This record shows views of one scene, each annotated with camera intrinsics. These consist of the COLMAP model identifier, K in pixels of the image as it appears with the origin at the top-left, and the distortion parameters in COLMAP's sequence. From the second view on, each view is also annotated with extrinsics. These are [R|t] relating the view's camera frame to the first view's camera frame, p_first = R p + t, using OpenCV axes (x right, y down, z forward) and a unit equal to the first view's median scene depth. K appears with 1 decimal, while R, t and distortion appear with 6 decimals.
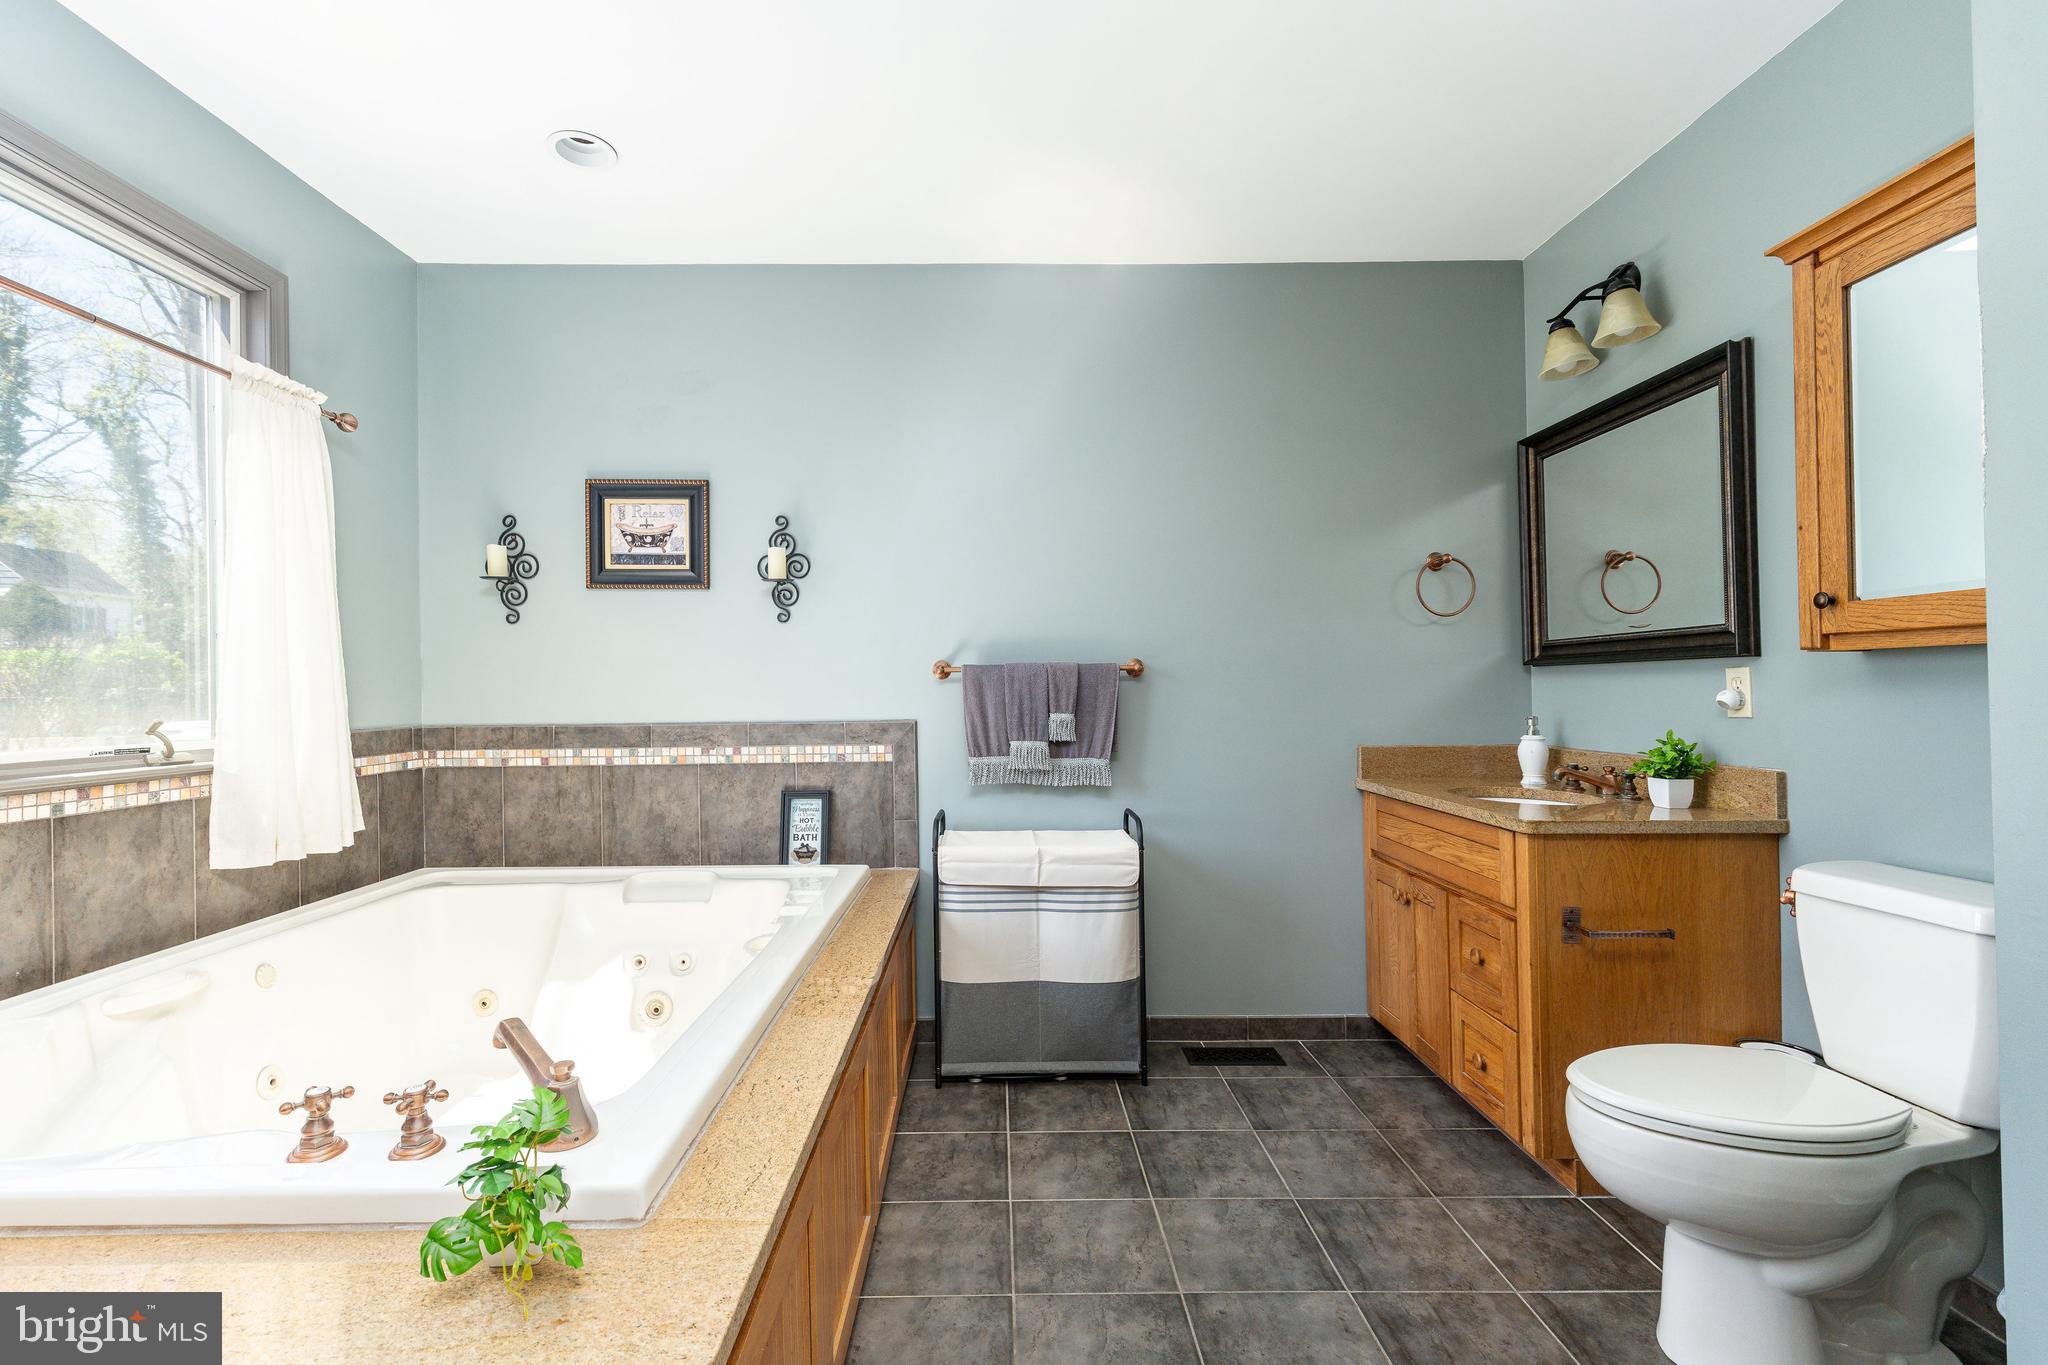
lens RADIAL K [[916.4, 0, 990.5], [0, 916.4, 682.0], [0, 0, 1]] dist [-0.001085, -0.000257]
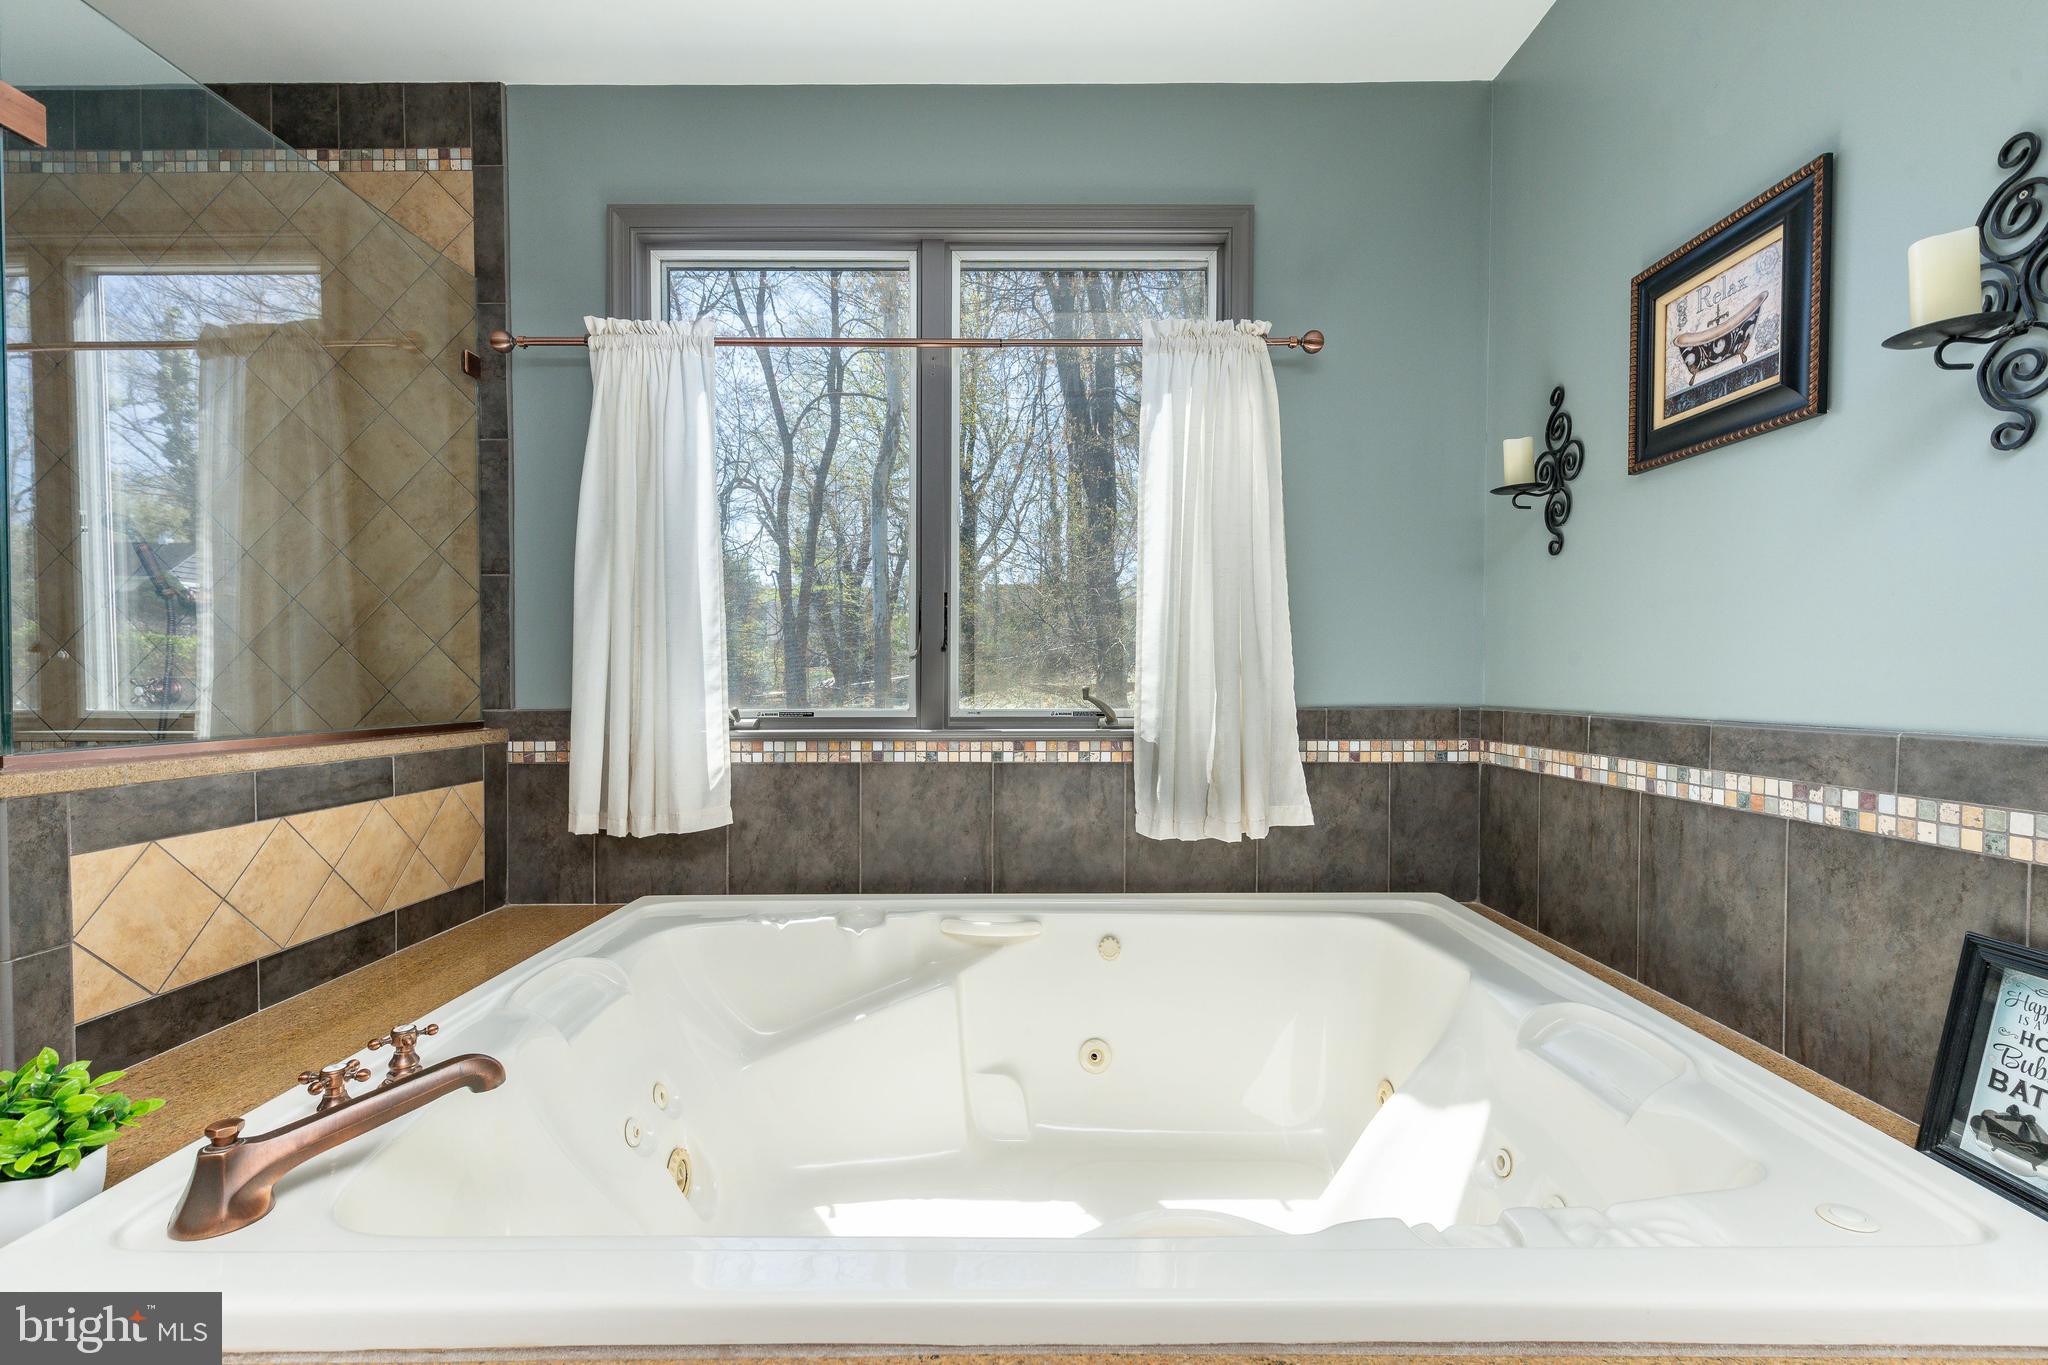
lens RADIAL K [[895.2, 0, 1028.1], [0, 895.2, 695.8], [0, 0, 1]] dist [0.002625, 0.000695]
pose [[-0.005456, 0.028756, -0.999572, 0.116099], [0.010727, 0.999531, 0.028697, 0.013814], [0.999928, -0.010566, -0.005762, 0.635863]]
